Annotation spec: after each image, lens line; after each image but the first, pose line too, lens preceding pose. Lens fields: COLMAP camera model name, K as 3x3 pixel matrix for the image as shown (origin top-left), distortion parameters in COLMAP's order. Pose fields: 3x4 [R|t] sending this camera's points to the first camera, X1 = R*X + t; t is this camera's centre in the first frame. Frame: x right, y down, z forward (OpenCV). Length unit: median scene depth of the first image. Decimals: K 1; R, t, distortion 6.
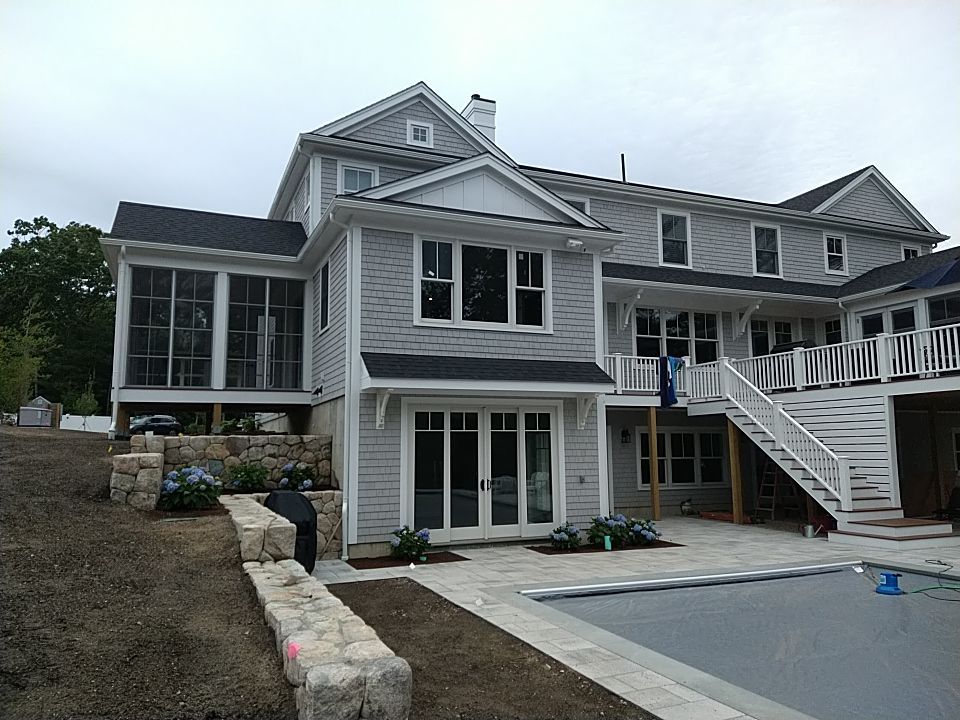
lens RADIAL K [[701.7, 0, 473.8], [0, 701.7, 355.2], [0, 0, 1]] dist [0.106904, -0.140093]
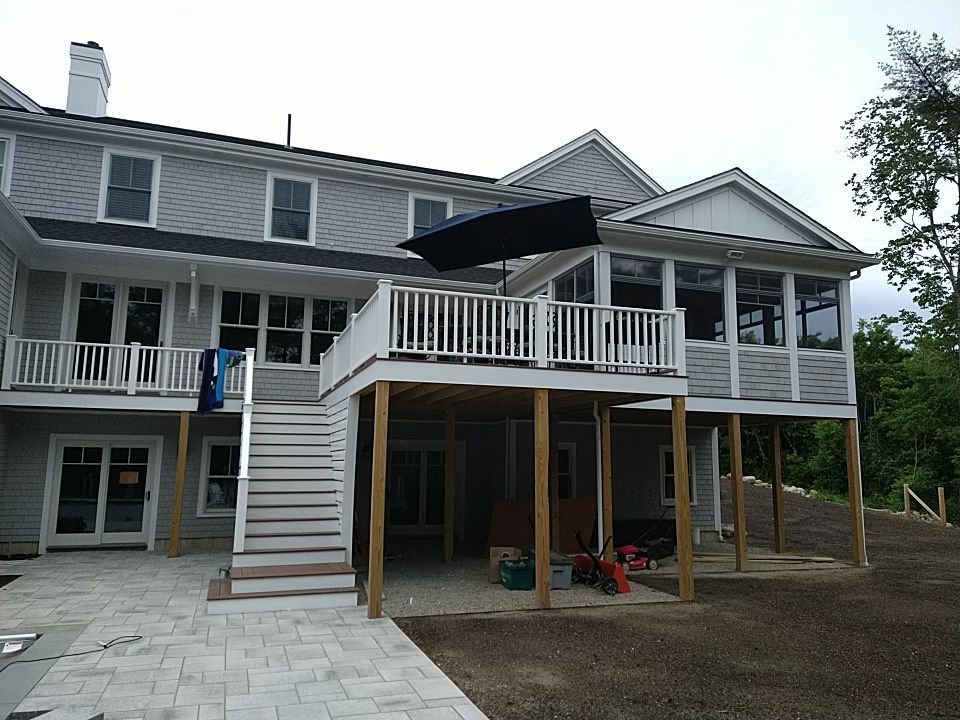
lens RADIAL K [[701.7, 0, 473.8], [0, 701.7, 355.2], [0, 0, 1]] dist [0.106904, -0.140093]
pose [[0.997669, 0.010239, -0.067472, 0.814379], [-0.011702, 0.999704, -0.021323, 0.030302], [0.067234, 0.022063, 0.997493, 0.292964]]
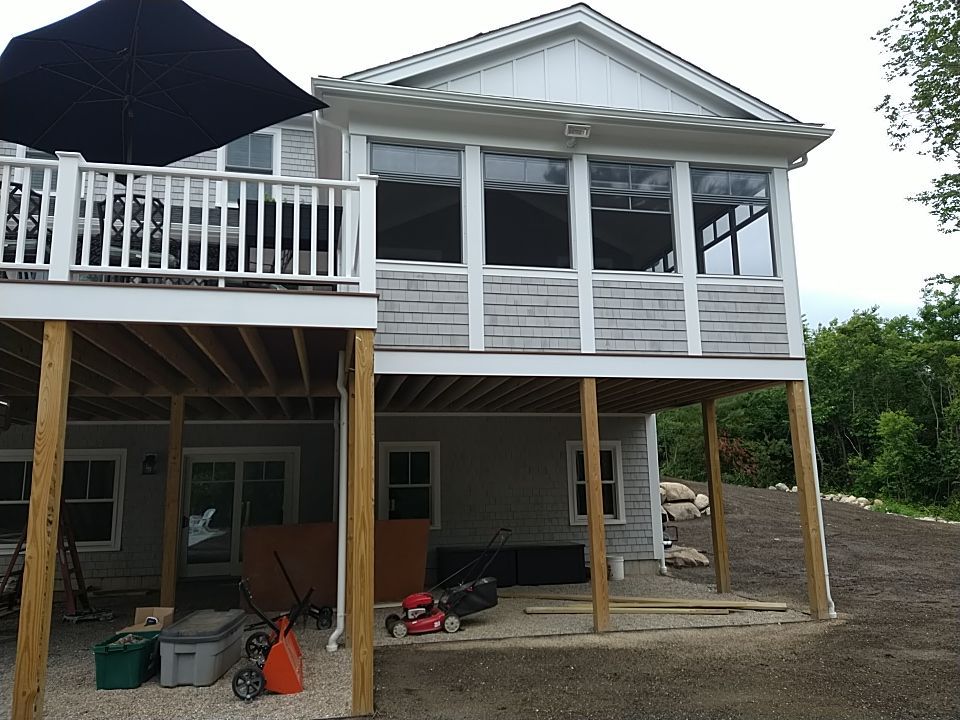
lens RADIAL K [[699.5, 0, 477.2], [0, 699.5, 356.1], [0, 0, 1]] dist [0.043245, -0.003067]
pose [[0.982070, -0.044724, -0.183137, 1.232547], [0.035714, 0.997998, -0.052205, 0.116974], [0.185105, 0.044728, 0.981700, 0.806803]]
